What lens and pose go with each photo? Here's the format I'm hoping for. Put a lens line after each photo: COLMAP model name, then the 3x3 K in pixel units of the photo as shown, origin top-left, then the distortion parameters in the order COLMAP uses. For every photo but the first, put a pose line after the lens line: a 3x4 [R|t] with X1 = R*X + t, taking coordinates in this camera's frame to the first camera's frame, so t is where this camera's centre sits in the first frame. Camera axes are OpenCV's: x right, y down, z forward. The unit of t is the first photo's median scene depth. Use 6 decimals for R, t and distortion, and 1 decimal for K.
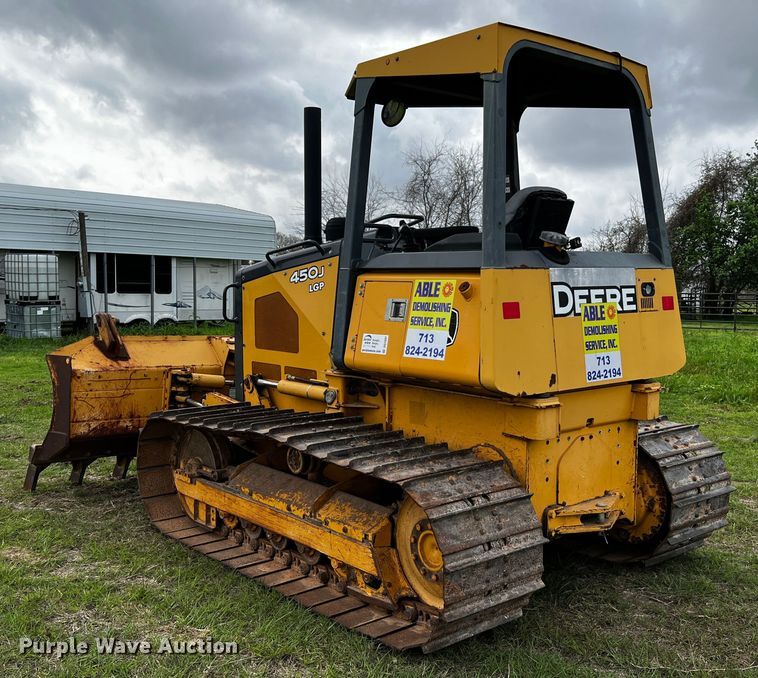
lens RADIAL K [[797.0, 0, 397.2], [0, 797.0, 329.1], [0, 0, 1]] dist [0.111903, -0.225649]
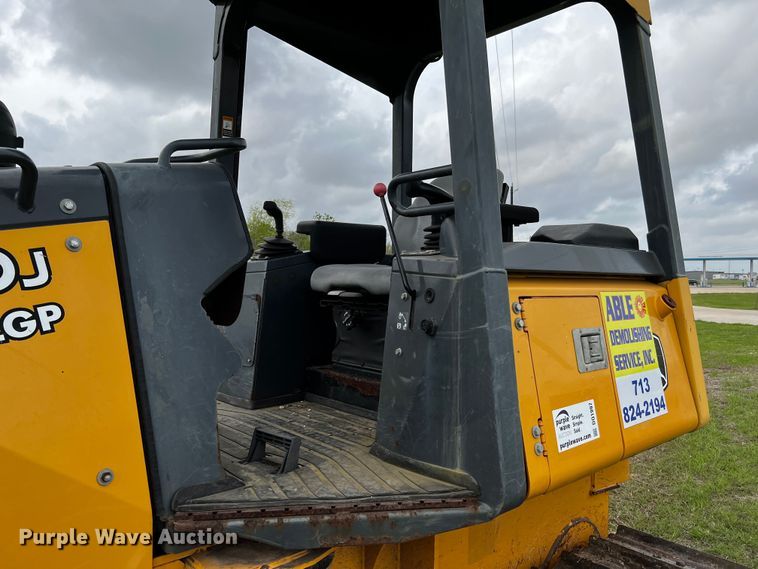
lens RADIAL K [[567.3, 0, 379.0], [0, 567.3, 284.5], [0, 0, 1]] dist [0.044052, -0.001453]
pose [[-0.003114, -0.017236, 0.999847, -0.381370], [0.051273, 0.998534, 0.017373, -0.080498], [-0.998680, 0.051319, -0.002226, 1.121777]]
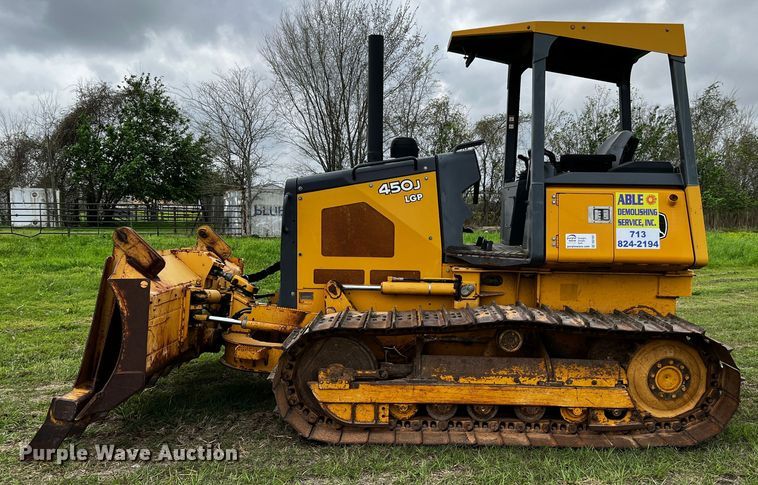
lens RADIAL K [[690.8, 0, 379.0], [0, 690.8, 242.5], [0, 0, 1]] dist [0.036441, -0.008638]
pose [[0.688160, -0.044414, 0.724198, -1.089154], [0.036166, 0.998984, 0.026899, -0.022051], [-0.724657, 0.007681, 0.689067, 0.454912]]
